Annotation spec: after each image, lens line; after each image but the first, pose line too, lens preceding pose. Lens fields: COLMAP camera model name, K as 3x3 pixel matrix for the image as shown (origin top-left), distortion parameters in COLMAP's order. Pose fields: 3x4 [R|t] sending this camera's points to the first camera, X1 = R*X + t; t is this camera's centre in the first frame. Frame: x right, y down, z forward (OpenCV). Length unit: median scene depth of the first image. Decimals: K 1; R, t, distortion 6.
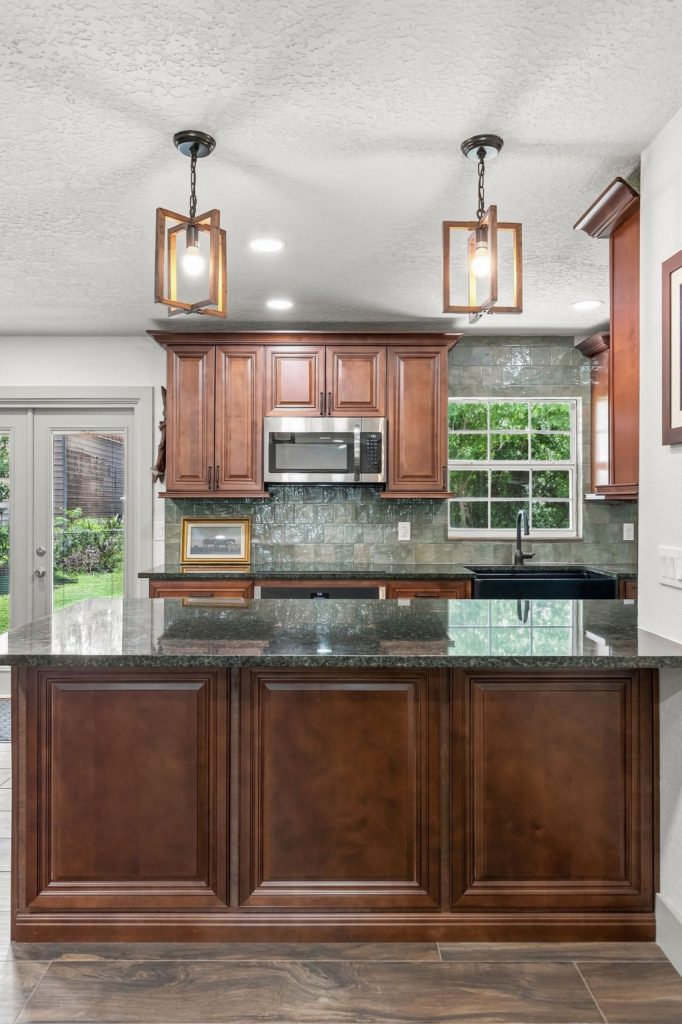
lens RADIAL K [[700.1, 0, 332.0], [0, 700.1, 496.4], [0, 0, 1]] dist [0.002110, 0.001770]
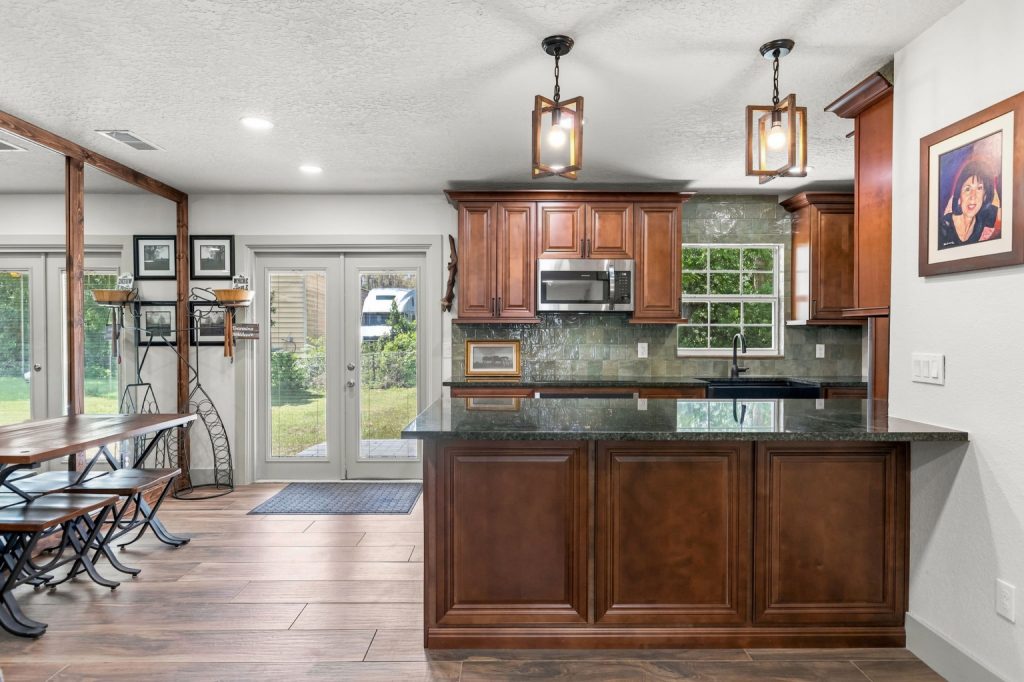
lens RADIAL K [[583.0, 0, 512.4], [0, 583.0, 340.5], [0, 0, 1]] dist [-0.005865, 0.000027]
pose [[0.999995, 0.000536, 0.003130, -0.142705], [-0.000596, 0.999816, 0.019156, 0.012853], [-0.003119, -0.019158, 0.999812, -0.047128]]
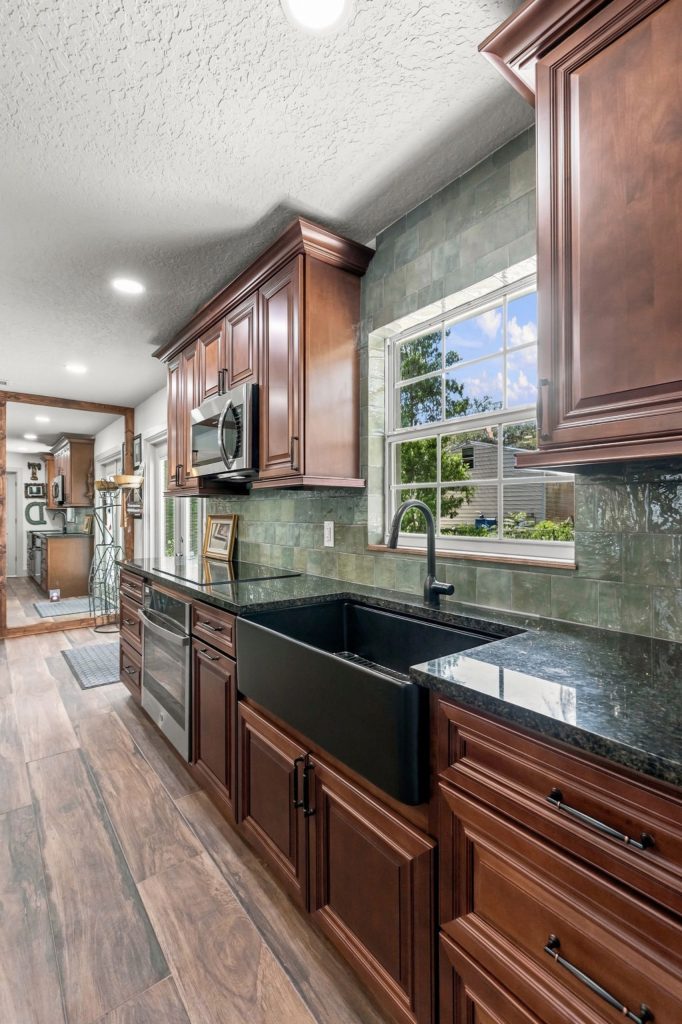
lens RADIAL K [[461.8, 0, 338.1], [0, 461.8, 509.6], [0, 0, 1]] dist [-0.000421, 0.000413]
pose [[0.605158, -0.005804, -0.796084, 0.530198], [0.011256, 0.999936, 0.001267, 0.025222], [0.796025, -0.009728, 0.605185, 0.762315]]
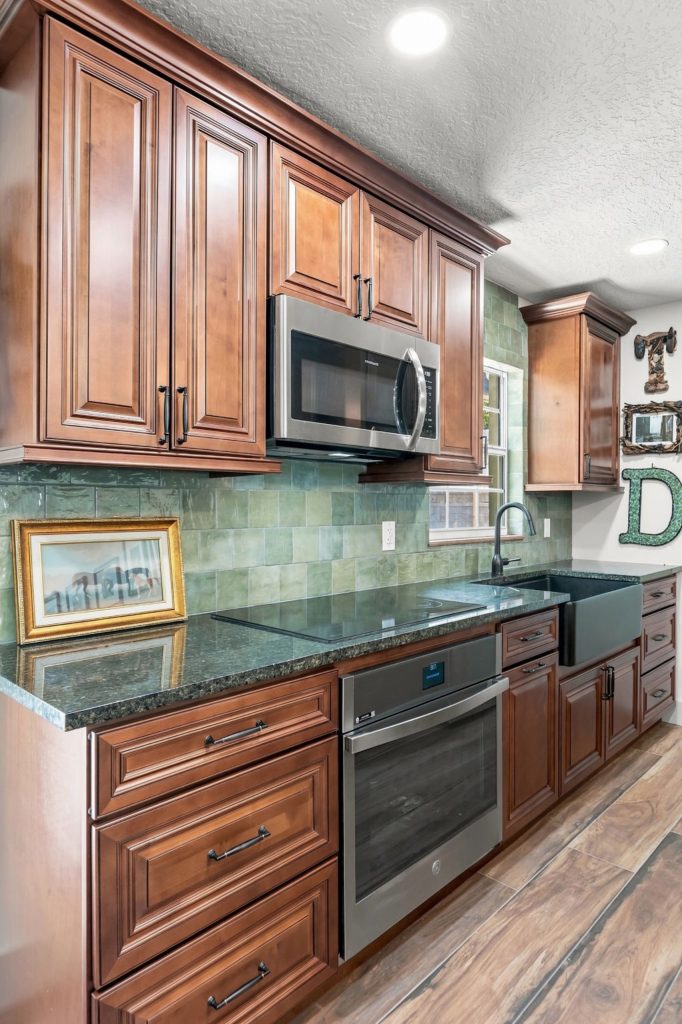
lens RADIAL K [[612.9, 0, 346.4], [0, 612.9, 506.6], [0, 0, 1]] dist [-0.002320, -0.003022]
pose [[0.692332, -0.000531, 0.721579, -0.348490], [-0.010424, 0.999888, 0.010737, 0.018881], [-0.721504, -0.014955, 0.692249, 0.685574]]
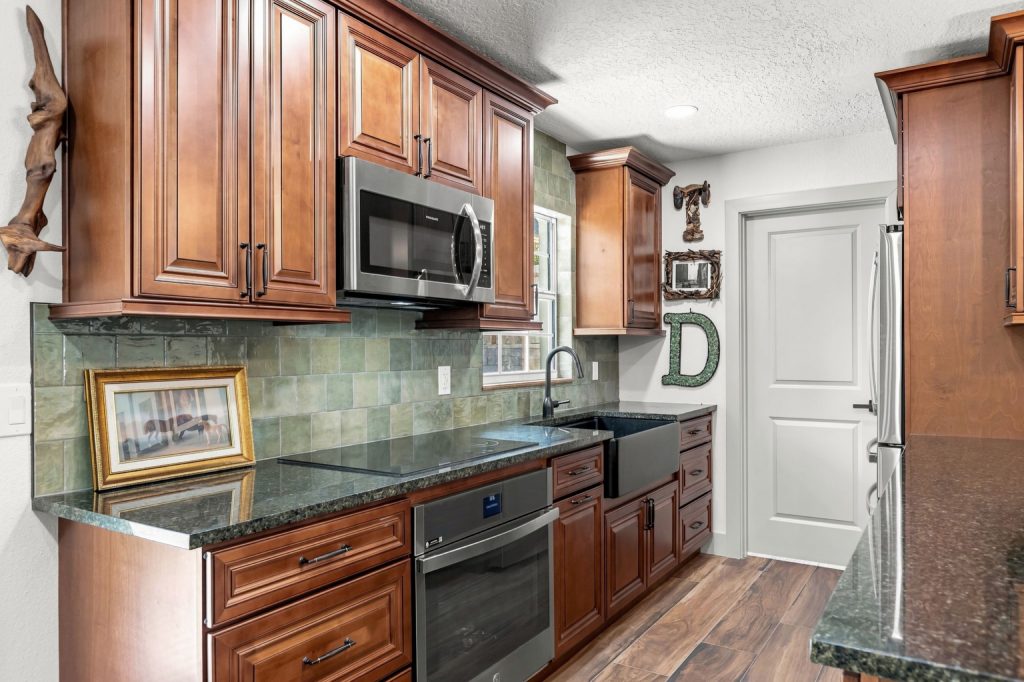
lens RADIAL K [[700.1, 0, 518.2], [0, 700.1, 344.5], [0, 0, 1]] dist [0.002110, 0.001770]
pose [[0.535726, 0.000605, 0.844392, -0.438738], [-0.004963, 0.999985, 0.002433, 0.015365], [-0.844377, -0.005494, 0.535721, 0.633244]]
